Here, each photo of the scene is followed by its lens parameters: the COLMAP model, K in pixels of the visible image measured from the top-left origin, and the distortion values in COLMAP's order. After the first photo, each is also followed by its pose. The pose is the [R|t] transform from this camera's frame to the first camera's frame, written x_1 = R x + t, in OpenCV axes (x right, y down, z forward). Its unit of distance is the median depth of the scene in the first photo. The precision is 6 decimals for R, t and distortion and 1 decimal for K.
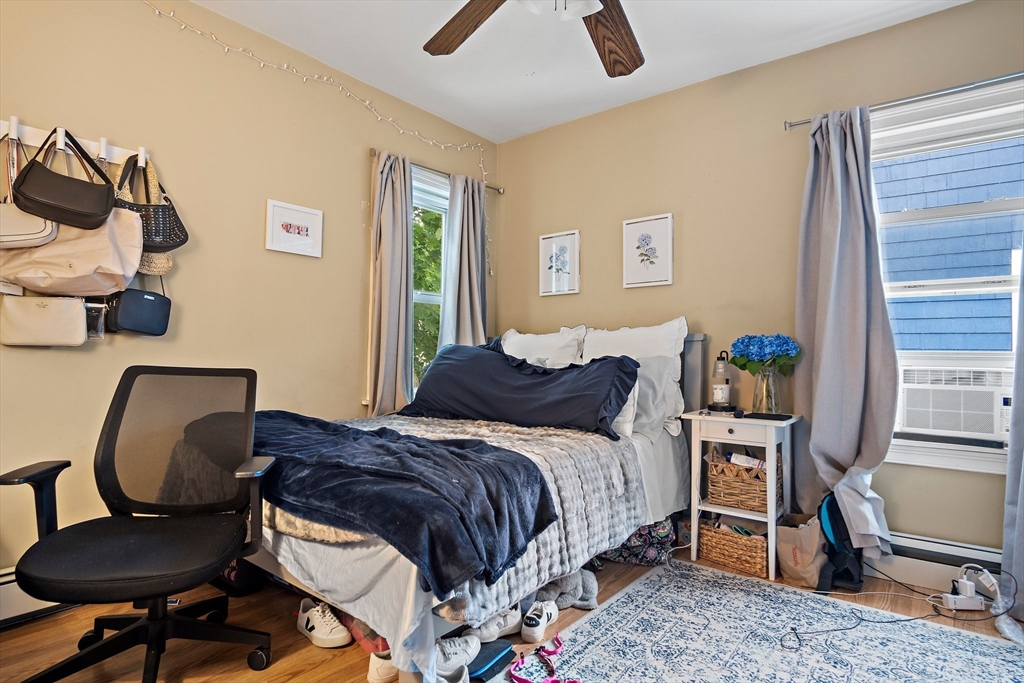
lens RADIAL K [[539.7, 0, 510.9], [0, 539.7, 330.5], [0, 0, 1]] dist [-0.006752, -0.000637]
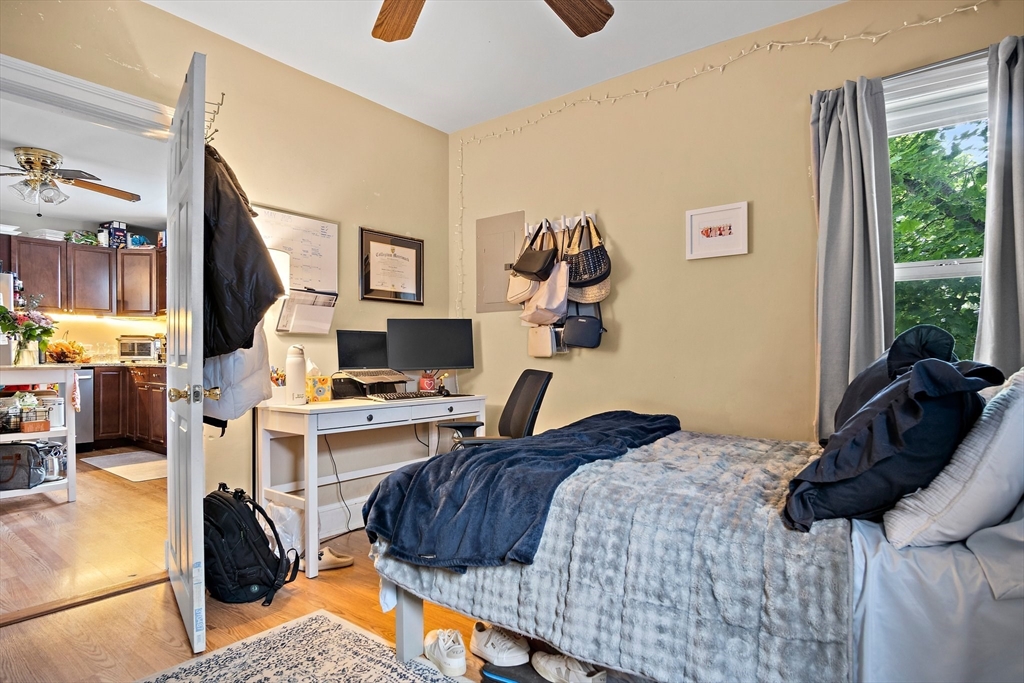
lens RADIAL K [[567.7, 0, 510.4], [0, 567.7, 352.3], [0, 0, 1]] dist [-0.006184, -0.001443]
pose [[0.018916, -0.013130, -0.999735, 0.576763], [0.042673, 0.999013, -0.012313, 0.022029], [0.998910, -0.042429, 0.019457, 0.589026]]
